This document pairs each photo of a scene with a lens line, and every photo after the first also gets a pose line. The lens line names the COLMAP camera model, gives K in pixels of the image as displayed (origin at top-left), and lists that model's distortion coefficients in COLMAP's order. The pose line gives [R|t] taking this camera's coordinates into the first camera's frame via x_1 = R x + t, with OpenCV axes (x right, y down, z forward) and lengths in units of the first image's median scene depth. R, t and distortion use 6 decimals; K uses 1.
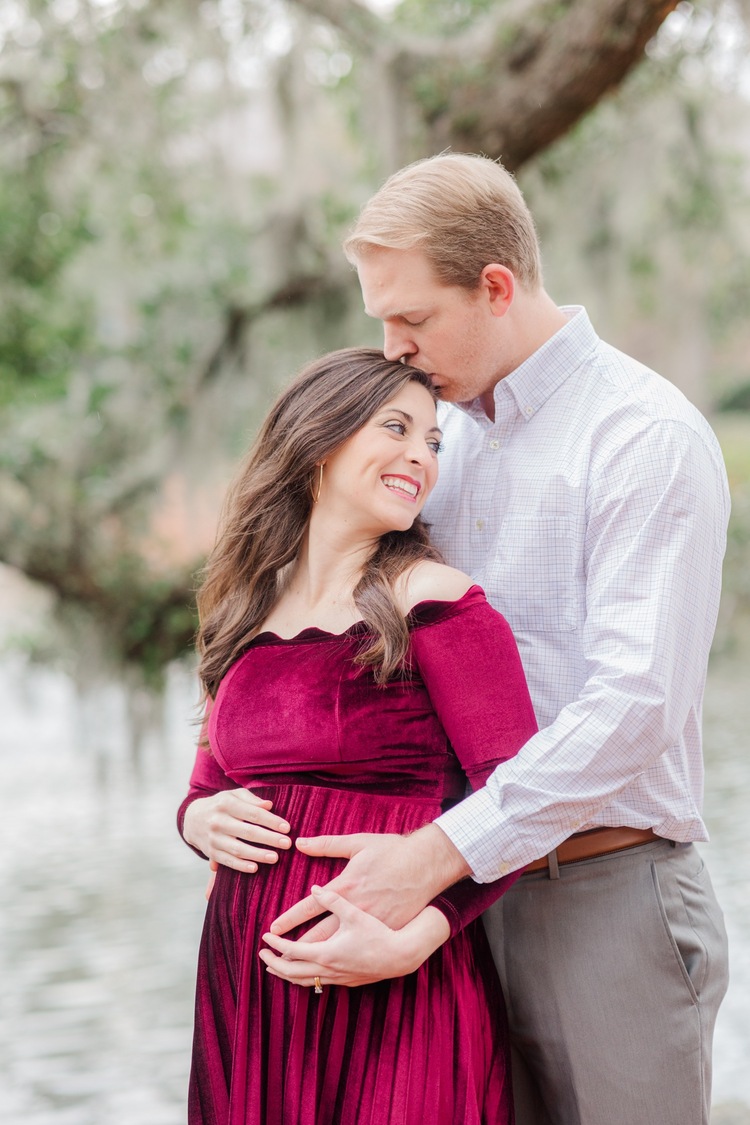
lens RADIAL K [[2662.4, 0, 375.0], [0, 2662.4, 562.5], [0, 0, 1]] dist [0.070591, 0.190380]
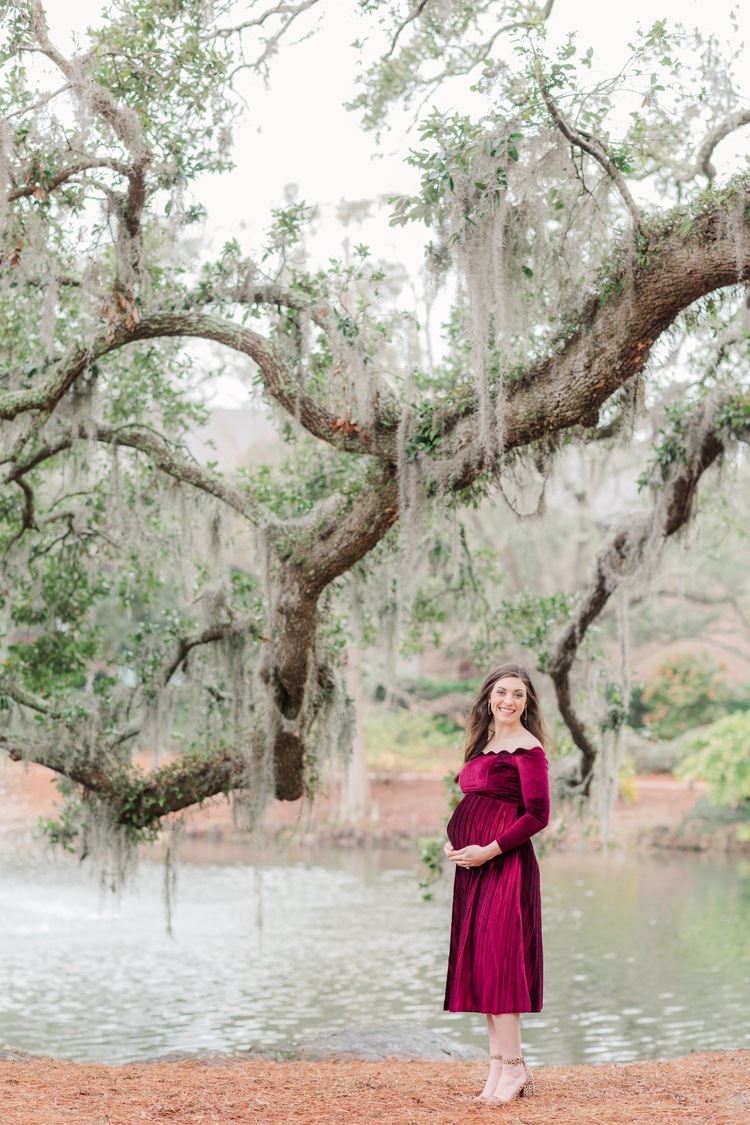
lens RADIAL K [[2662.4, 0, 375.0], [0, 2662.4, 562.5], [0, 0, 1]] dist [0.070591, 0.190380]
pose [[0.998972, 0.037062, 0.026112, 0.031816], [-0.033919, 0.993137, -0.111934, 0.057505], [-0.030081, 0.110933, 0.993373, -0.906471]]
